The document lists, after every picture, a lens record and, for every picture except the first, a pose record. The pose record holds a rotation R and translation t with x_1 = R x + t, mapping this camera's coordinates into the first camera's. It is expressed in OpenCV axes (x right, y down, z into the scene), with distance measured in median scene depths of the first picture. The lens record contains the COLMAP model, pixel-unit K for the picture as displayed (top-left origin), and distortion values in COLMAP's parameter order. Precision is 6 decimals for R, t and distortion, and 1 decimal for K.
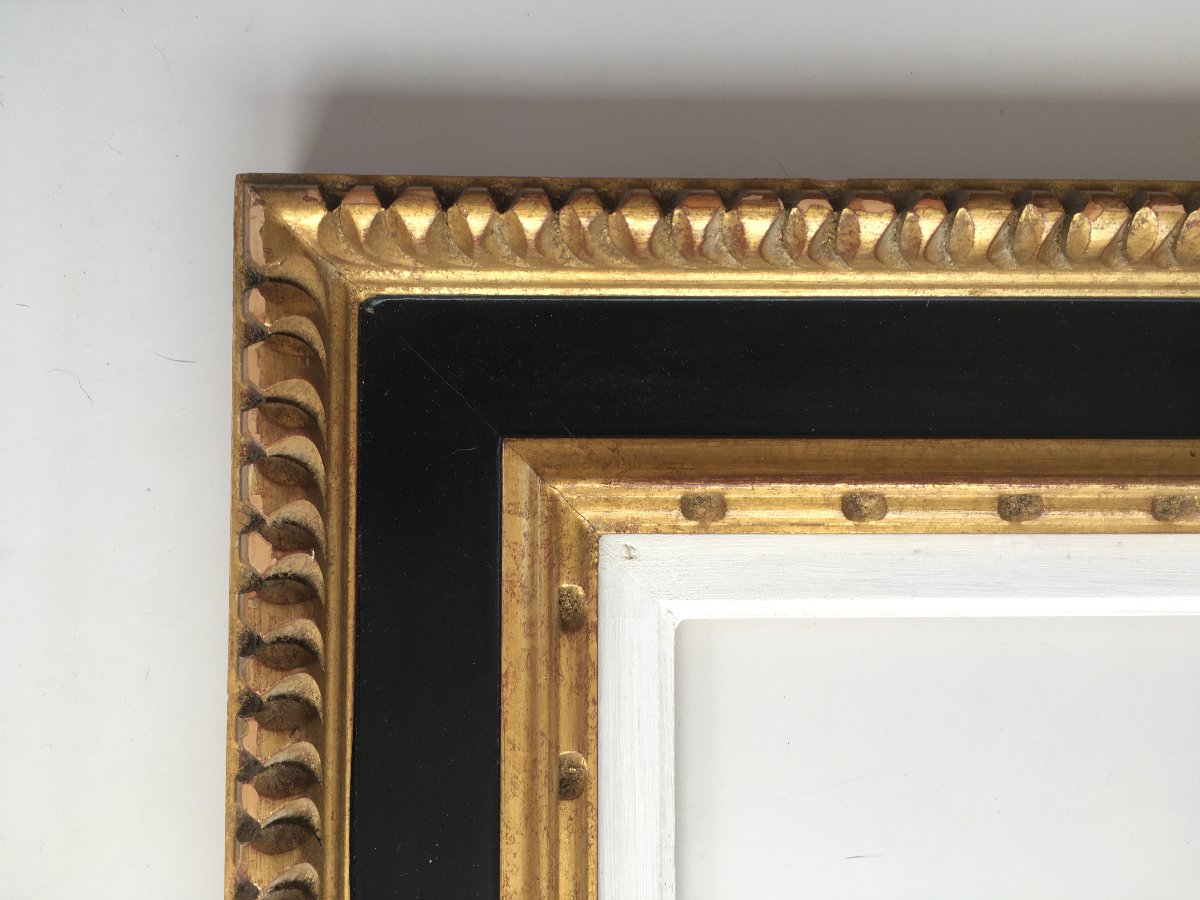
lens RADIAL K [[1008.0, 0, 577.1], [0, 1008.0, 464.8], [0, 0, 1]] dist [0.066628, -0.012846]
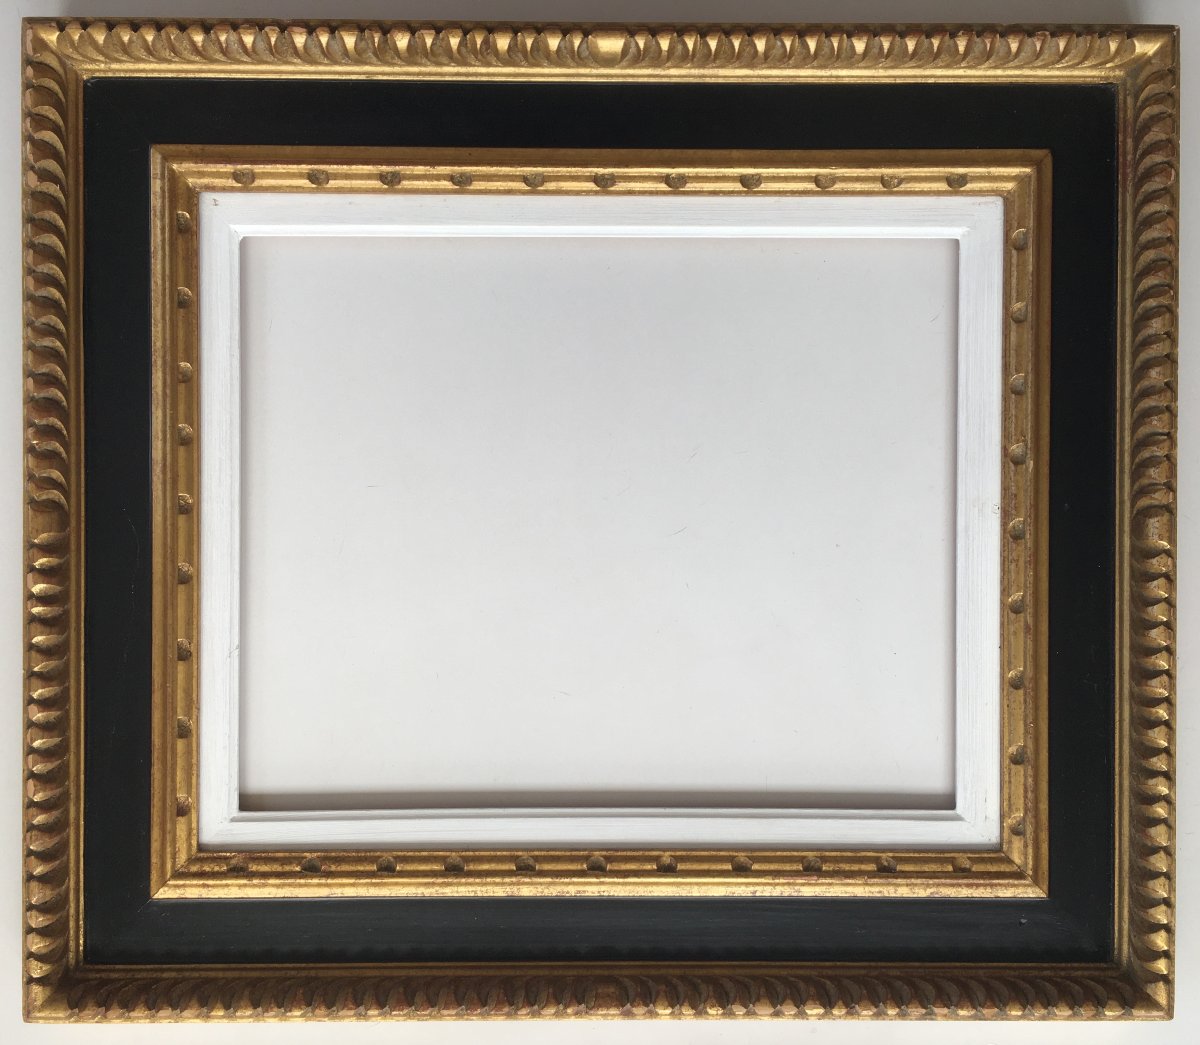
lens RADIAL K [[1169.0, 0, 586.2], [0, 1169.0, 558.4], [0, 0, 1]] dist [0.021250, 0.000000]
pose [[0.999510, 0.004835, -0.030914, 0.959145], [-0.003070, 0.998376, 0.056887, 0.727456], [0.031139, -0.056764, 0.997902, -1.570580]]
